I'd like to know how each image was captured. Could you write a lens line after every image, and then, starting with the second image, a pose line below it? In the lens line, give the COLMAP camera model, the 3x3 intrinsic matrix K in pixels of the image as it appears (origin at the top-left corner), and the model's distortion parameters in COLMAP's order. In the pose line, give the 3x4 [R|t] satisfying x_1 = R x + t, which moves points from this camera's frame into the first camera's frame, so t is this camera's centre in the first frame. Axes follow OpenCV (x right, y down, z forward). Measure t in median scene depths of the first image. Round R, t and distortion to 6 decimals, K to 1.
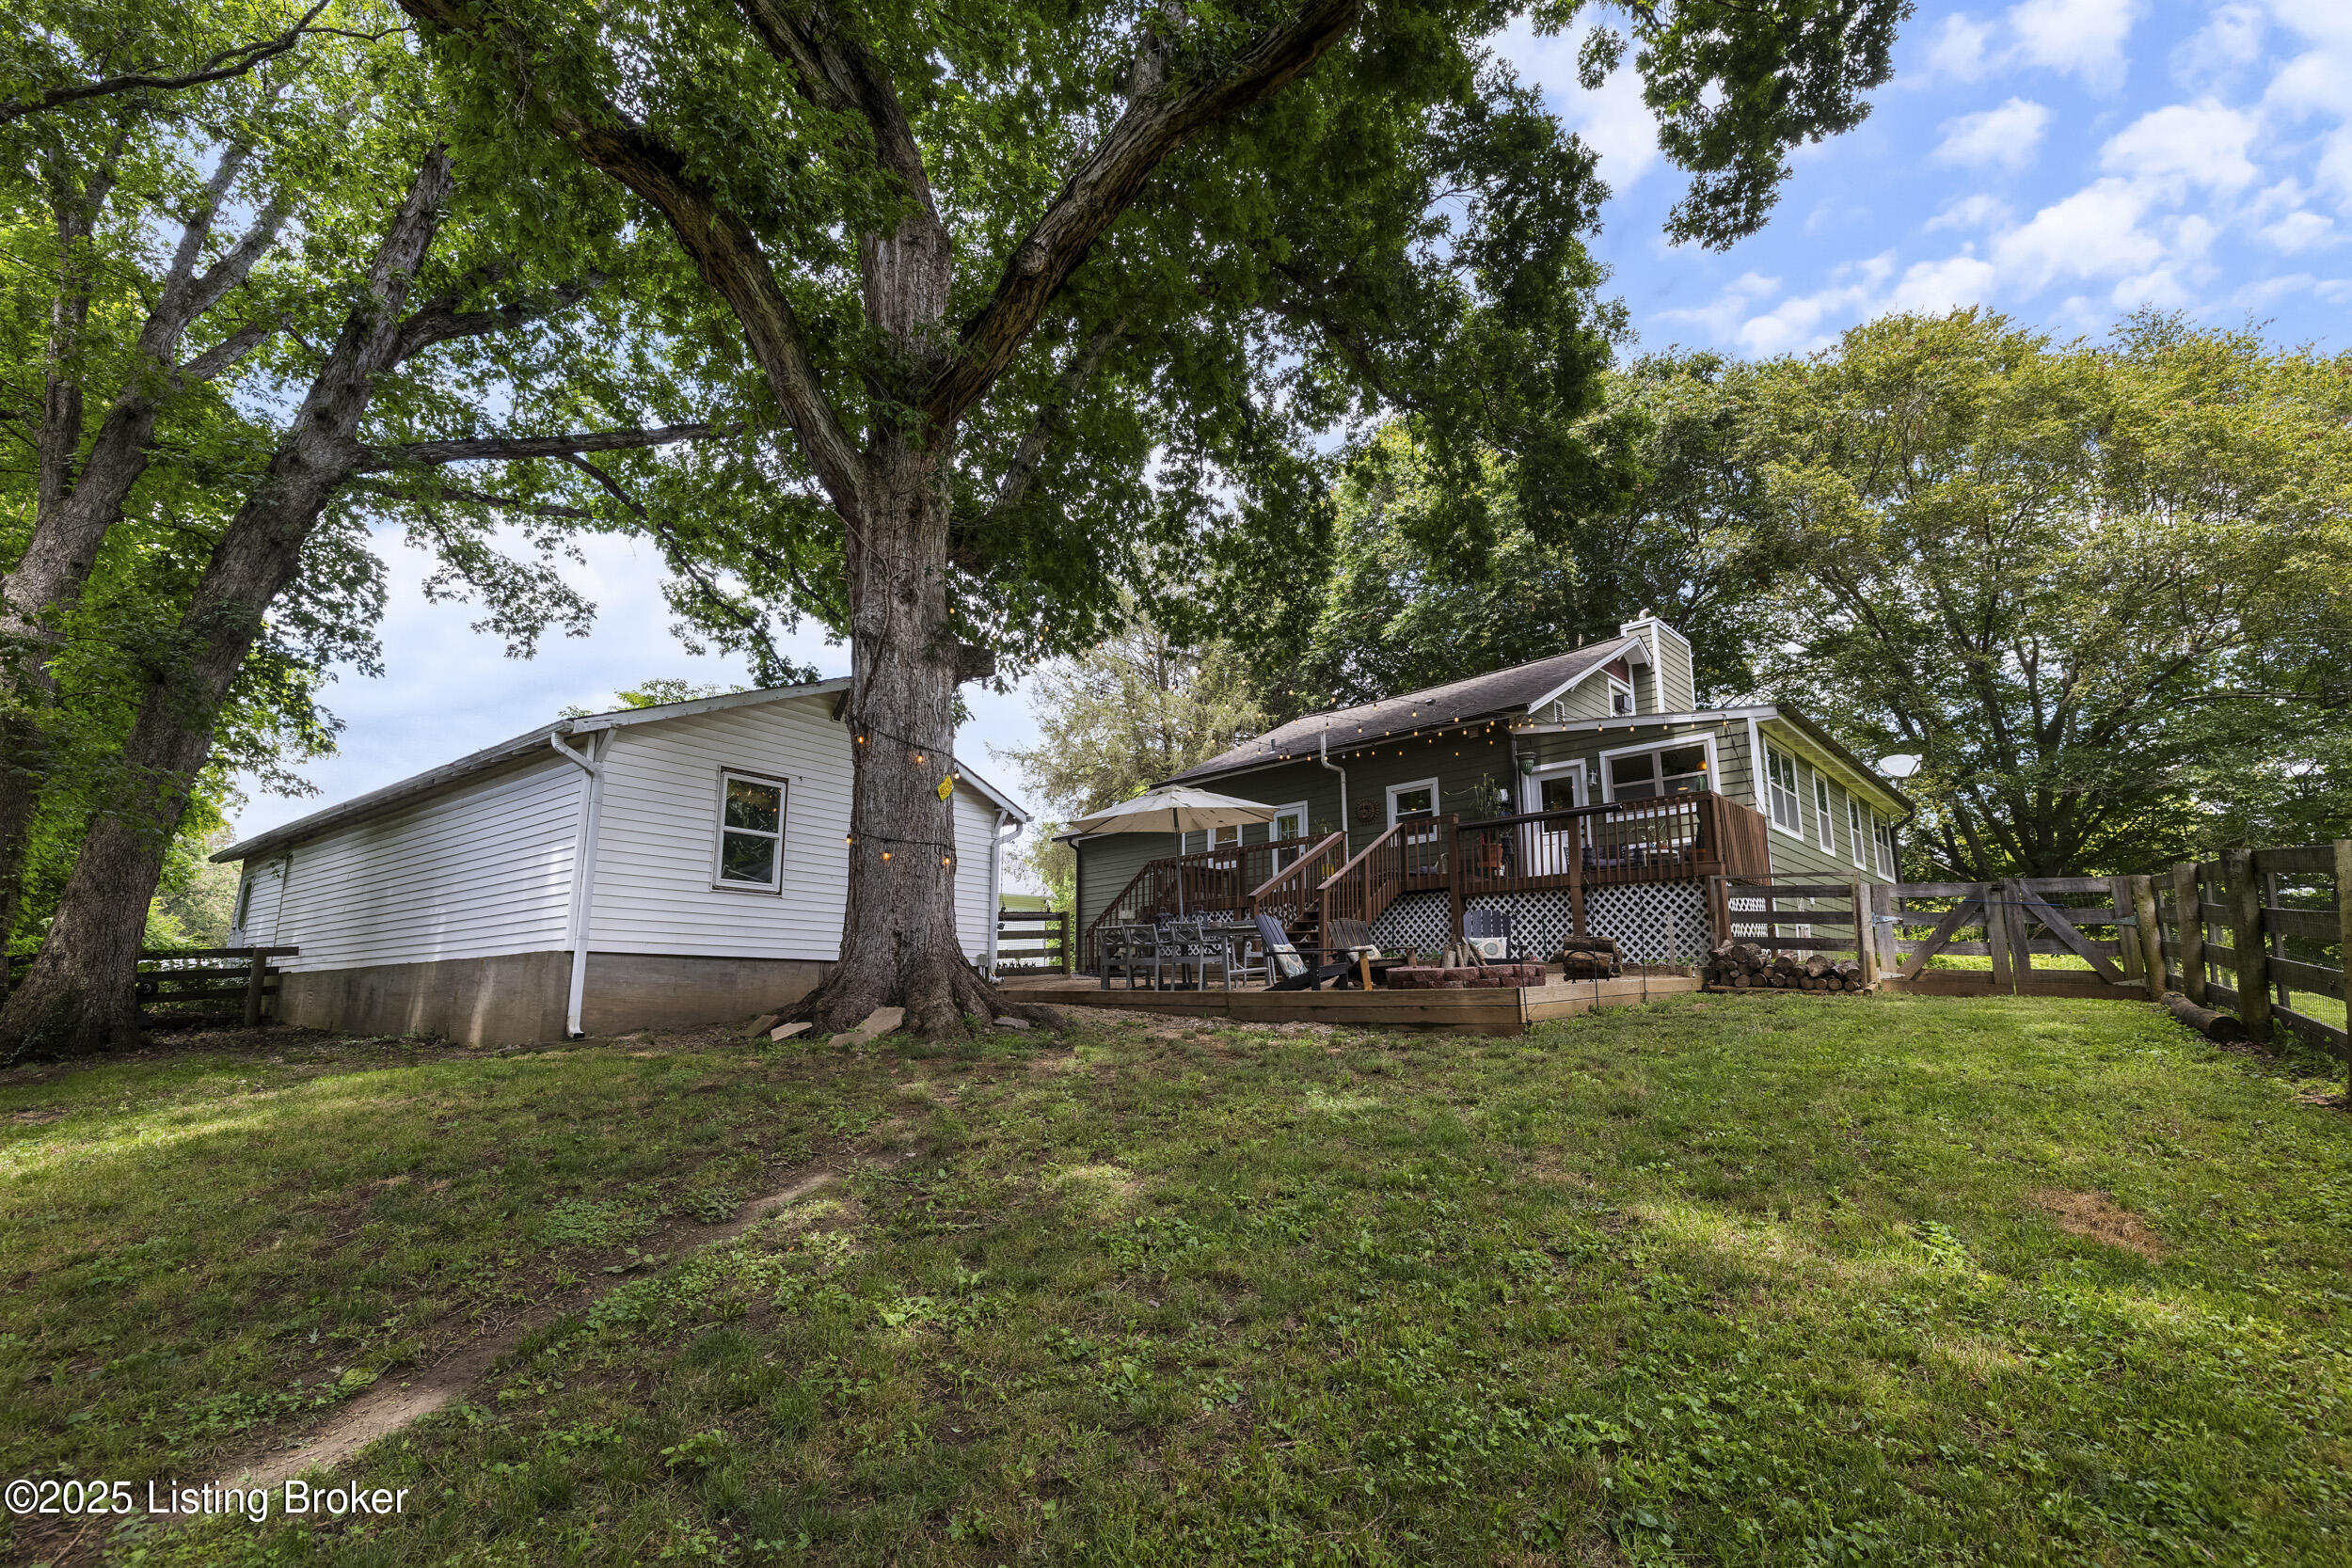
lens RADIAL K [[1005.9, 0, 1175.9], [0, 1005.9, 814.9], [0, 0, 1]] dist [0.000227, 0.000096]
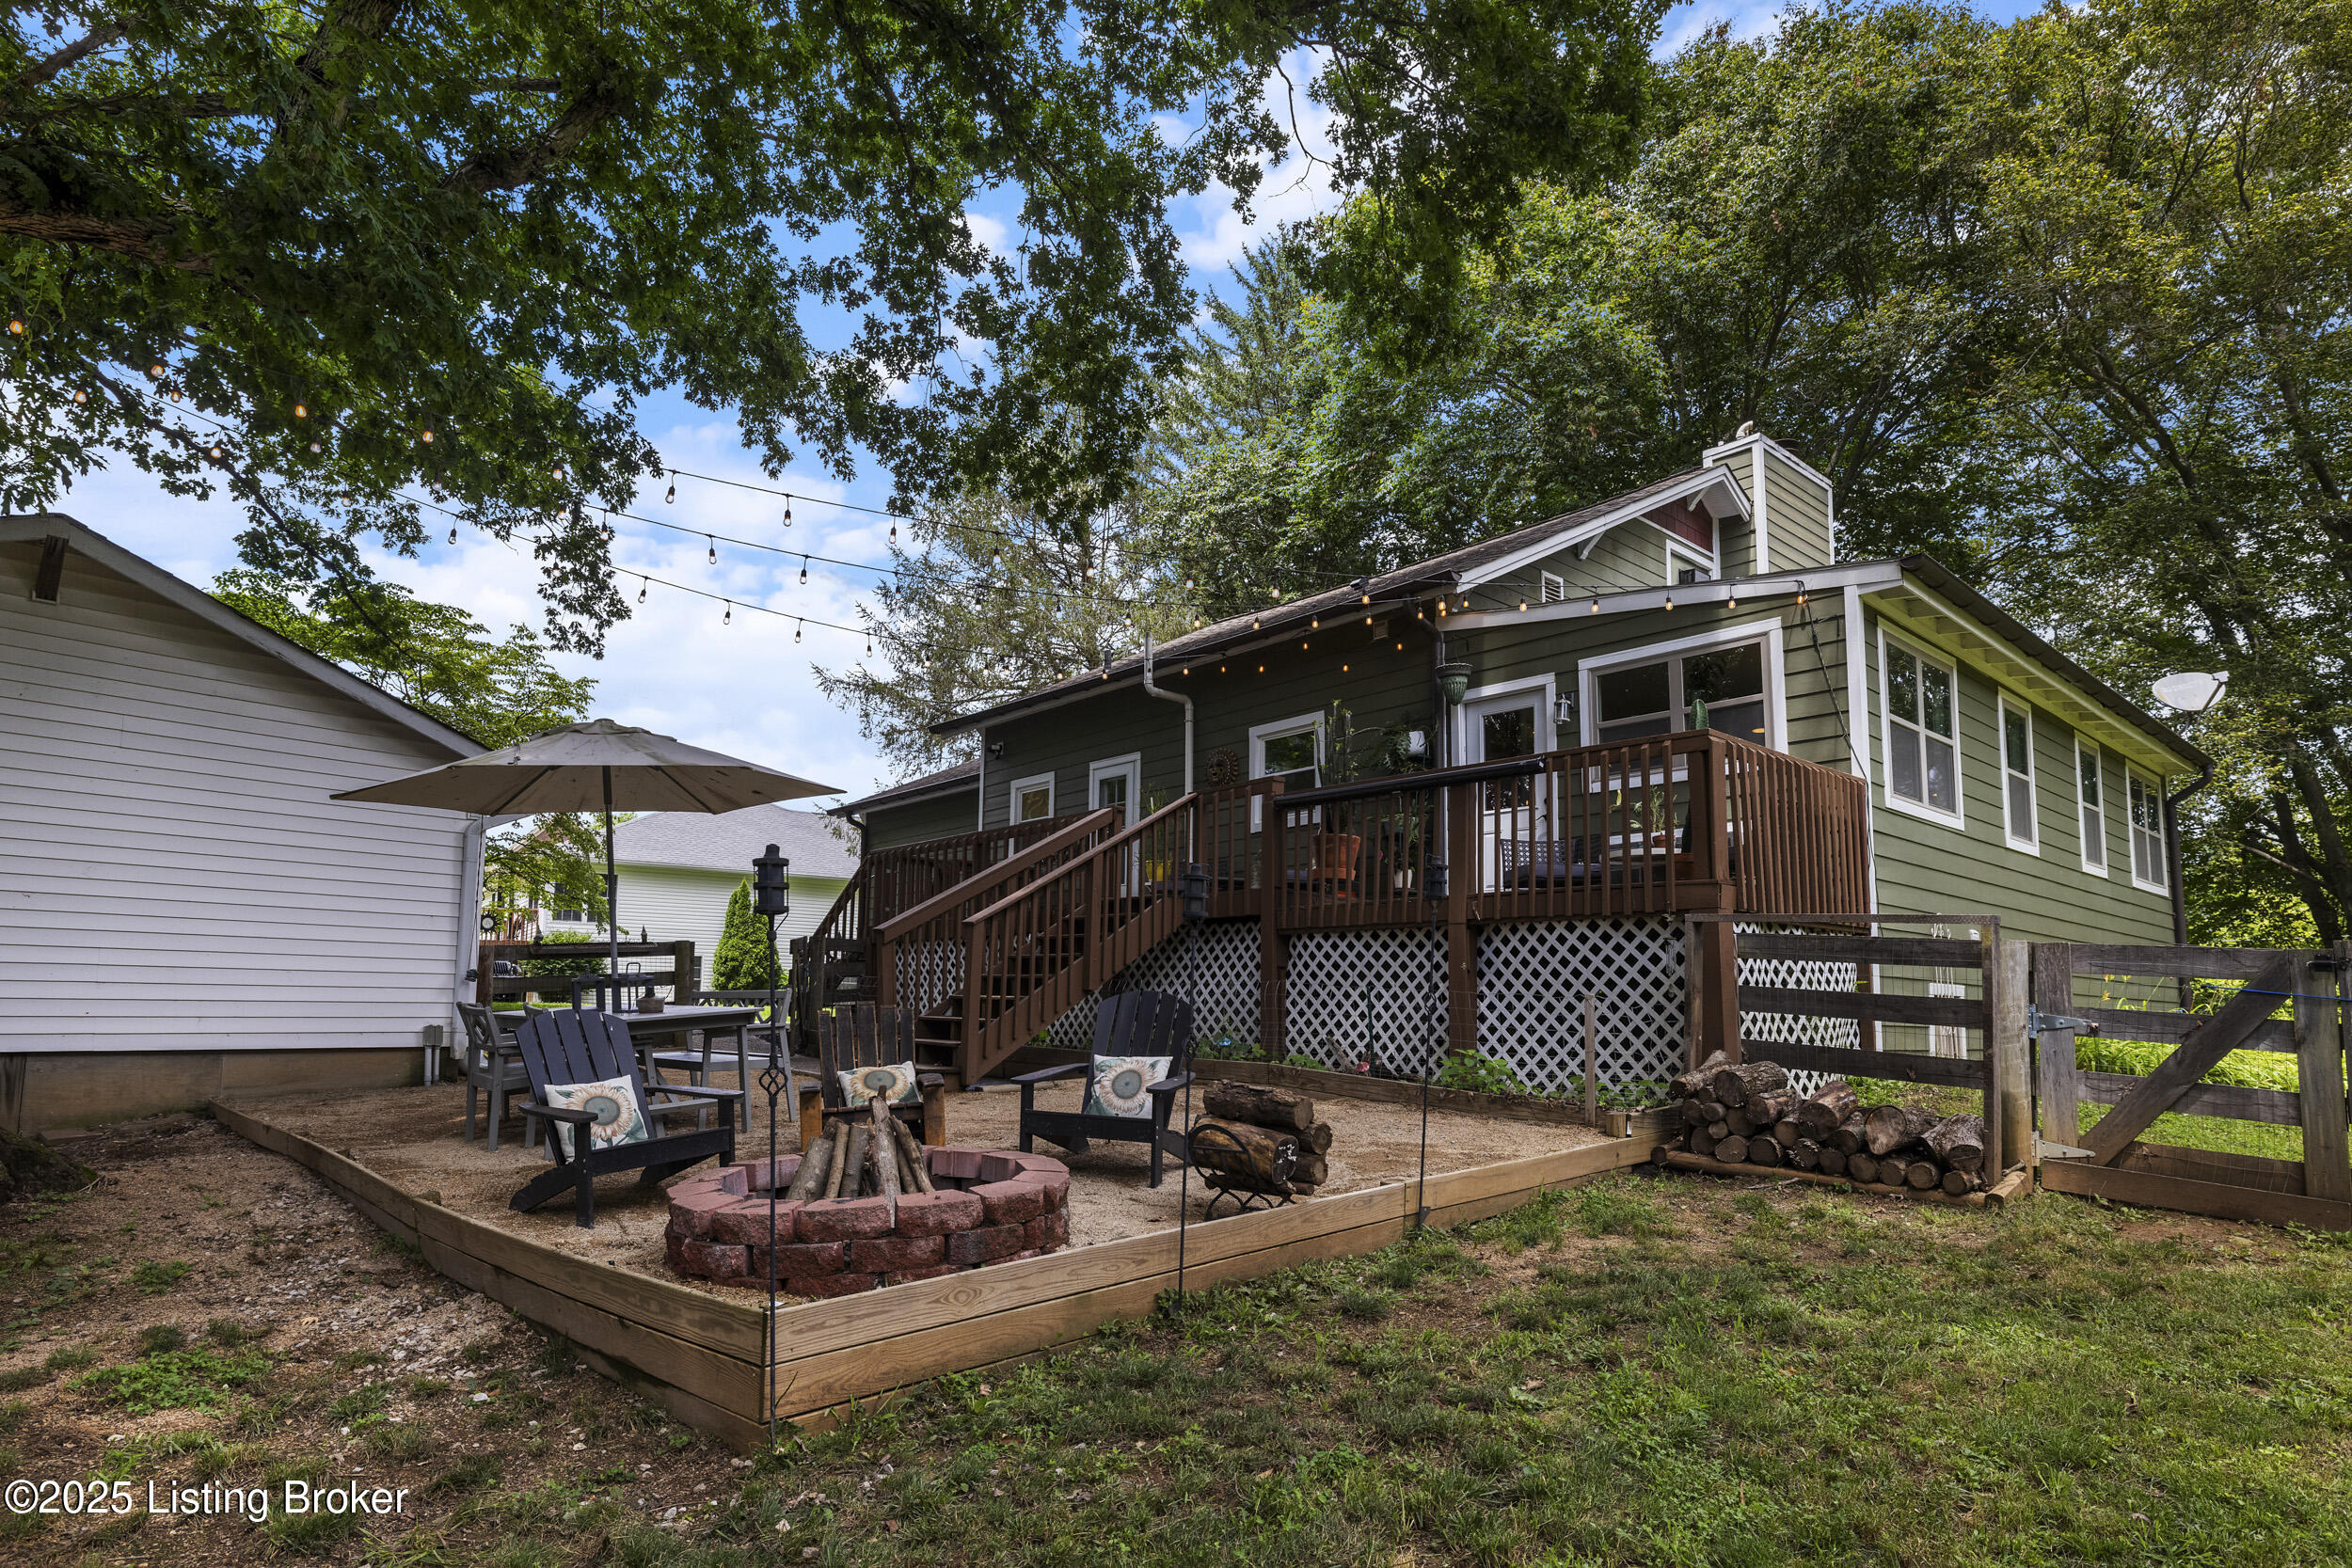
lens RADIAL K [[1277.6, 0, 1178.9], [0, 1277.6, 867.1], [0, 0, 1]] dist [-0.003285, -0.000228]
pose [[0.997780, 0.006152, -0.066316, 0.244329], [-0.001155, 0.997174, 0.075123, -0.003653], [0.066591, -0.074879, 0.994967, 0.290754]]
